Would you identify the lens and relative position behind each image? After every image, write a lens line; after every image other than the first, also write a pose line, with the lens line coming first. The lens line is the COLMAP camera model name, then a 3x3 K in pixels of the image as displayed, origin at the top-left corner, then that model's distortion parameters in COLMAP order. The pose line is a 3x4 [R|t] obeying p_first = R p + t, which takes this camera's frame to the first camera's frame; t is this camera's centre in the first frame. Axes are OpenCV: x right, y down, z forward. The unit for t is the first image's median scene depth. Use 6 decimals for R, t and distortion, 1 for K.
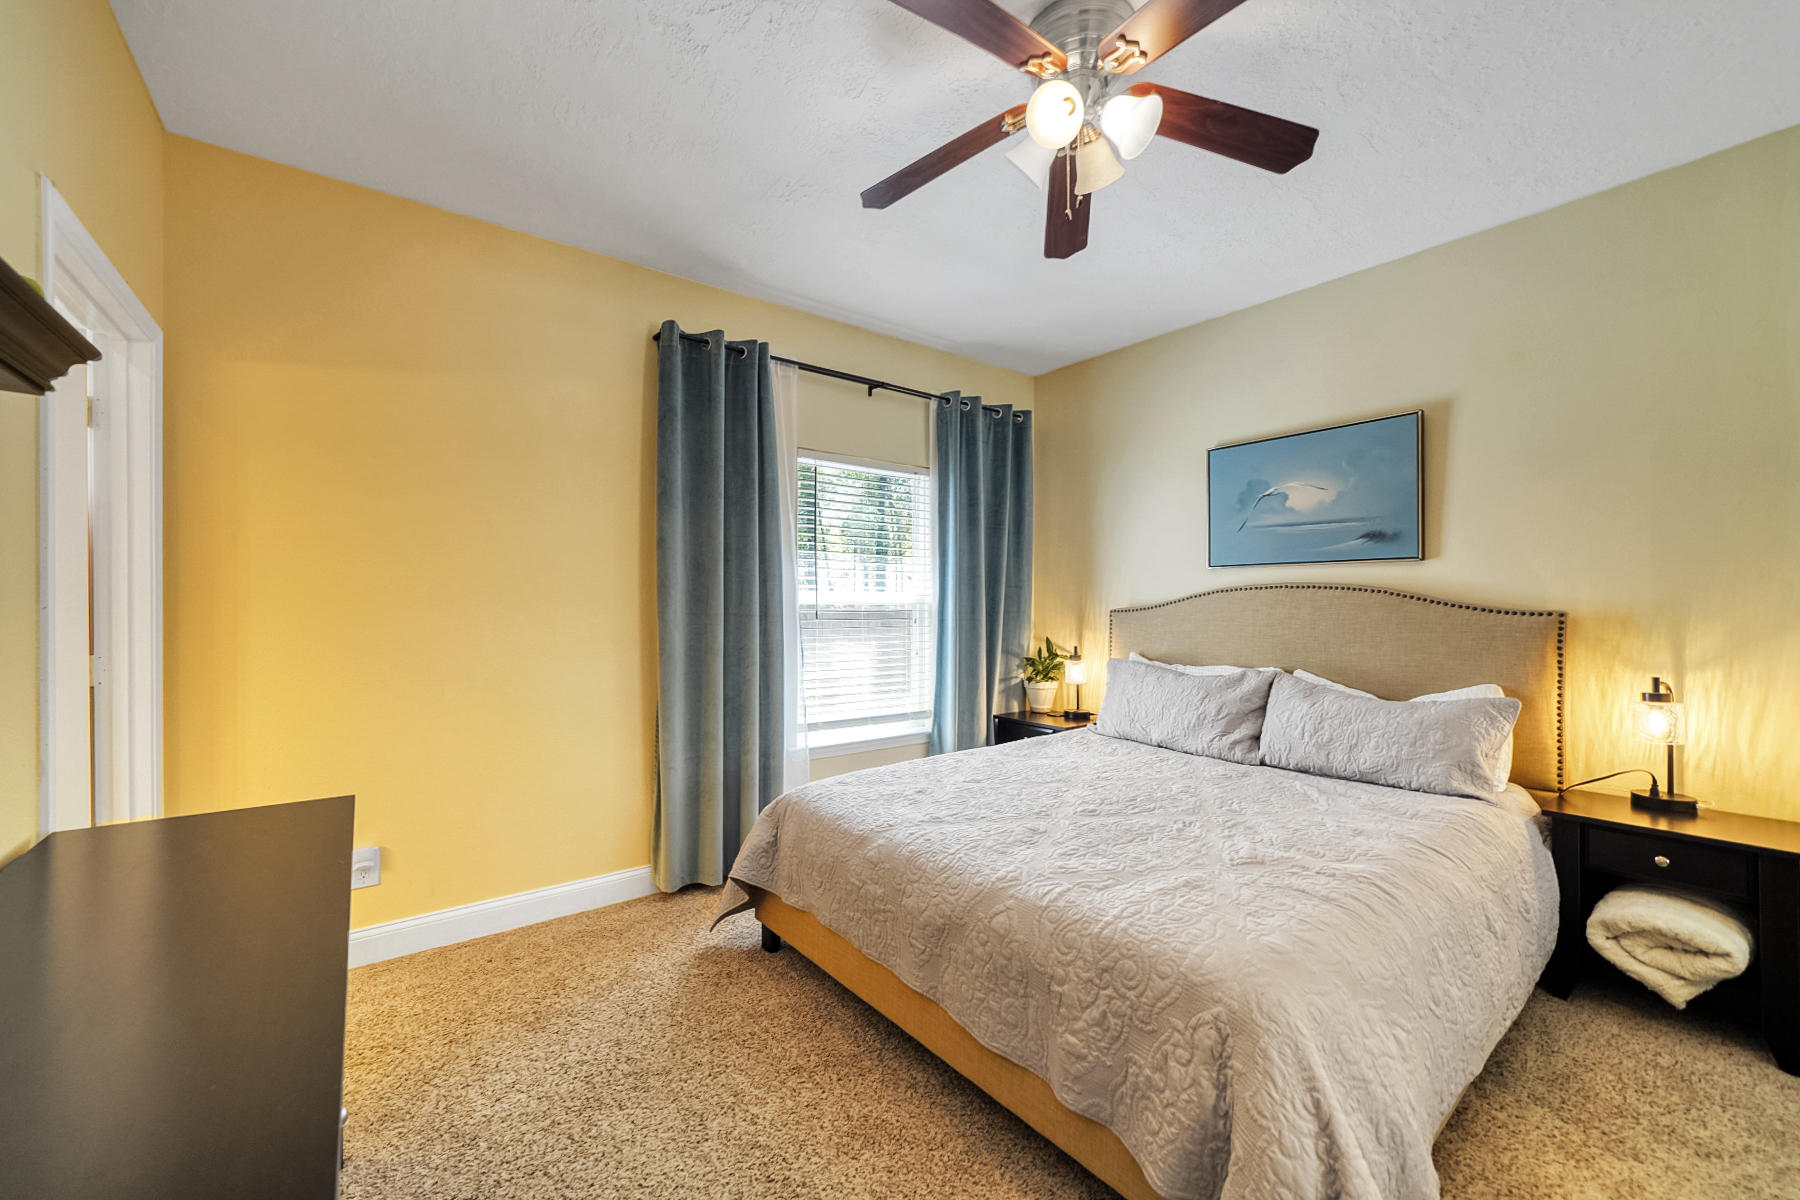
lens RADIAL K [[717.2, 0, 892.5], [0, 717.2, 602.7], [0, 0, 1]] dist [-0.001497, -0.000213]
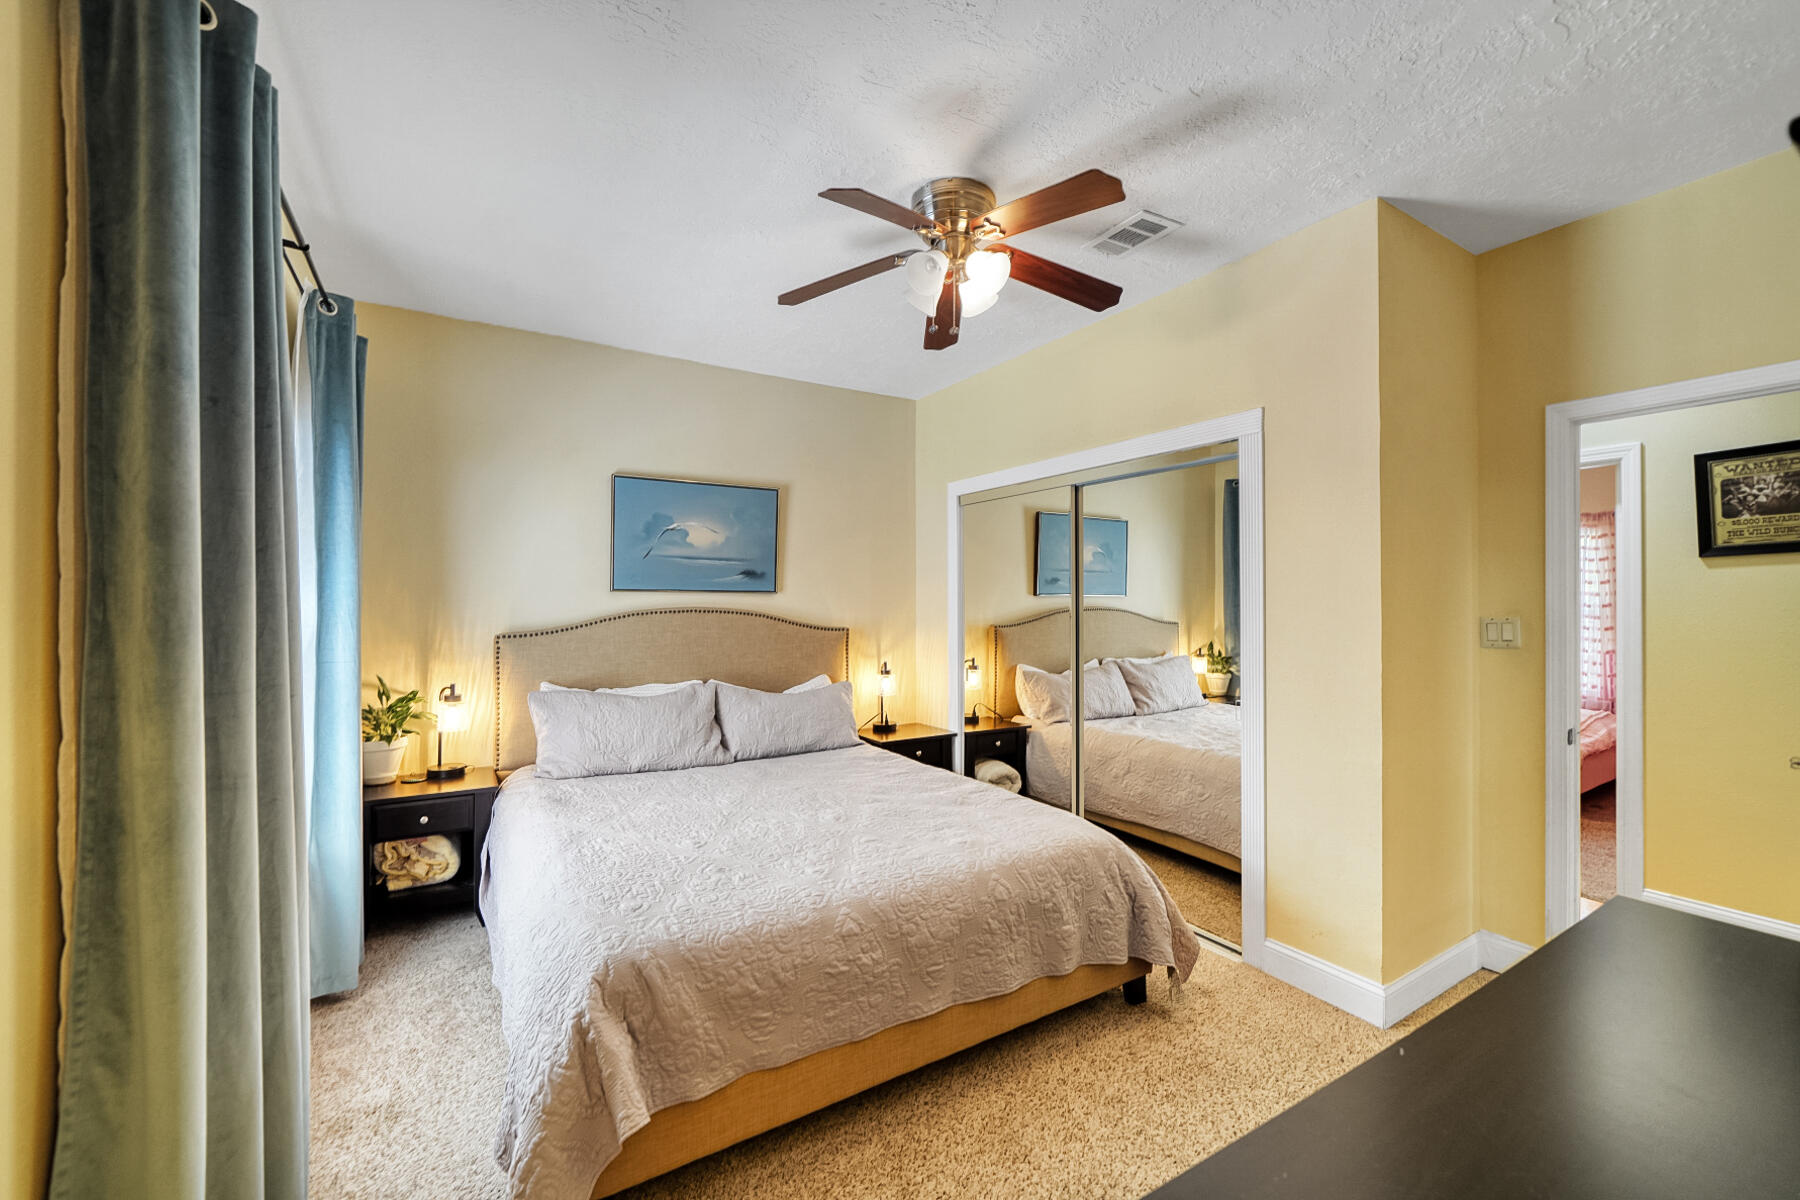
lens RADIAL K [[721.3, 0, 897.9], [0, 721.3, 609.8], [0, 0, 1]] dist [-0.002003, -0.000100]
pose [[0.089356, 0.013496, 0.995908, -0.616706], [0.005665, 0.999885, -0.014058, -0.005971], [-0.995984, 0.006898, 0.089269, 0.590297]]
